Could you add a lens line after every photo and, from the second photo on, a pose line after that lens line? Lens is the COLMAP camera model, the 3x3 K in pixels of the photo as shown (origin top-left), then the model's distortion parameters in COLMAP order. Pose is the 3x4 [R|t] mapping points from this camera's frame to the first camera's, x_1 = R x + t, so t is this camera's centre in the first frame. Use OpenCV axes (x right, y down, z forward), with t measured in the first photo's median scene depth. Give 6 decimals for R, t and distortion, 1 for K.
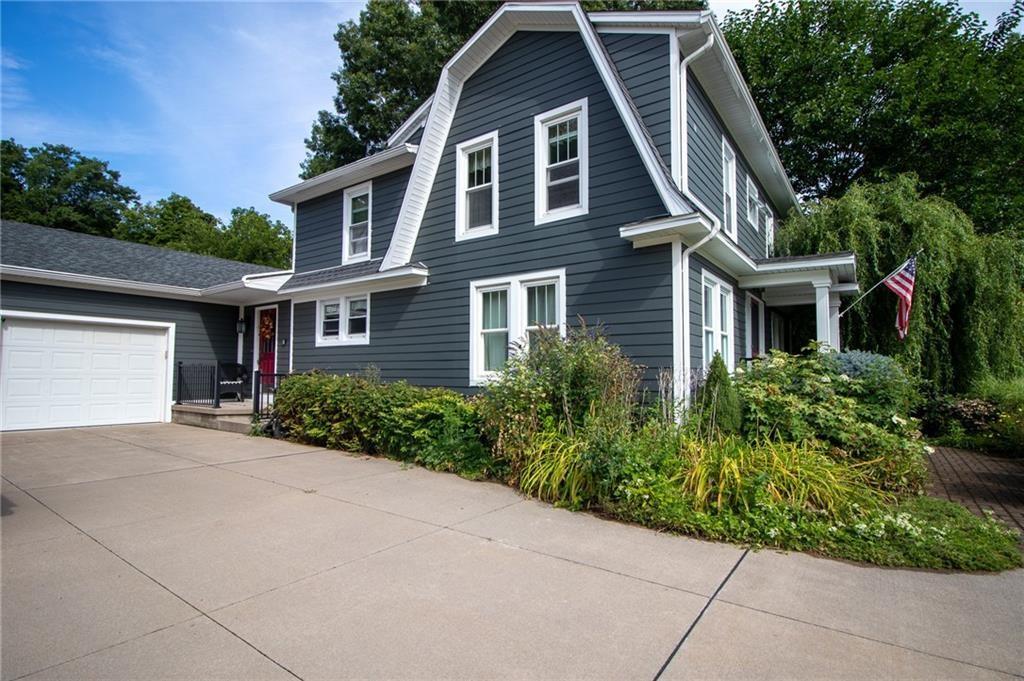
lens RADIAL K [[478.7, 0, 520.0], [0, 478.7, 346.6], [0, 0, 1]] dist [0.000190, -0.010957]
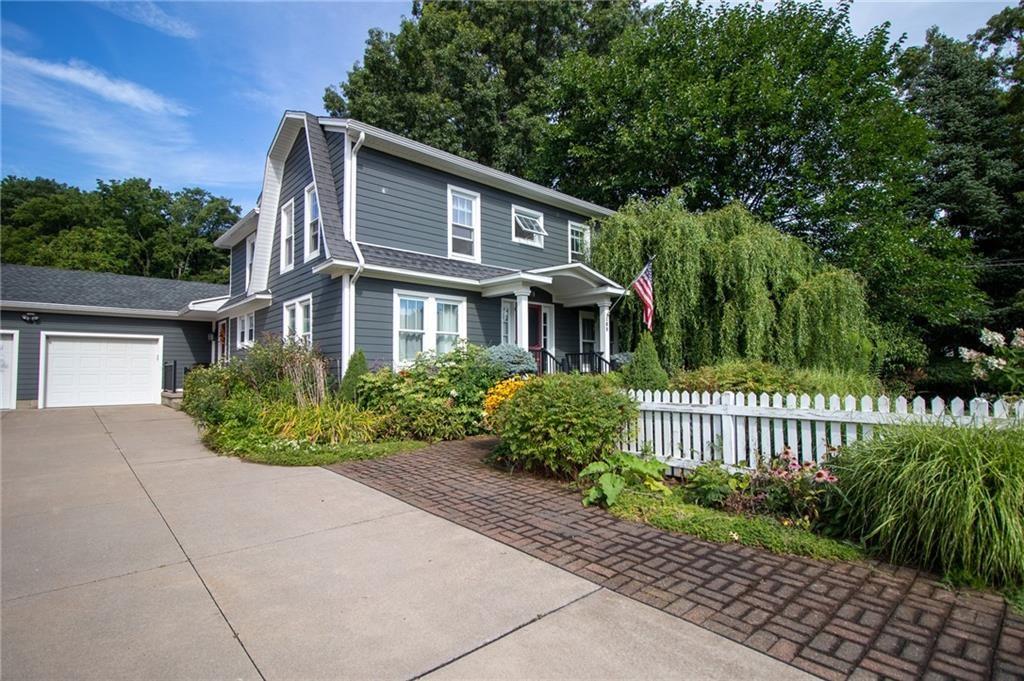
lens RADIAL K [[478.7, 0, 520.0], [0, 478.7, 346.6], [0, 0, 1]] dist [0.000190, -0.010957]
pose [[0.976574, -0.023102, -0.213939, 0.644490], [0.023845, 0.999715, 0.000891, 0.008719], [0.213857, -0.005971, 0.976847, -0.183982]]
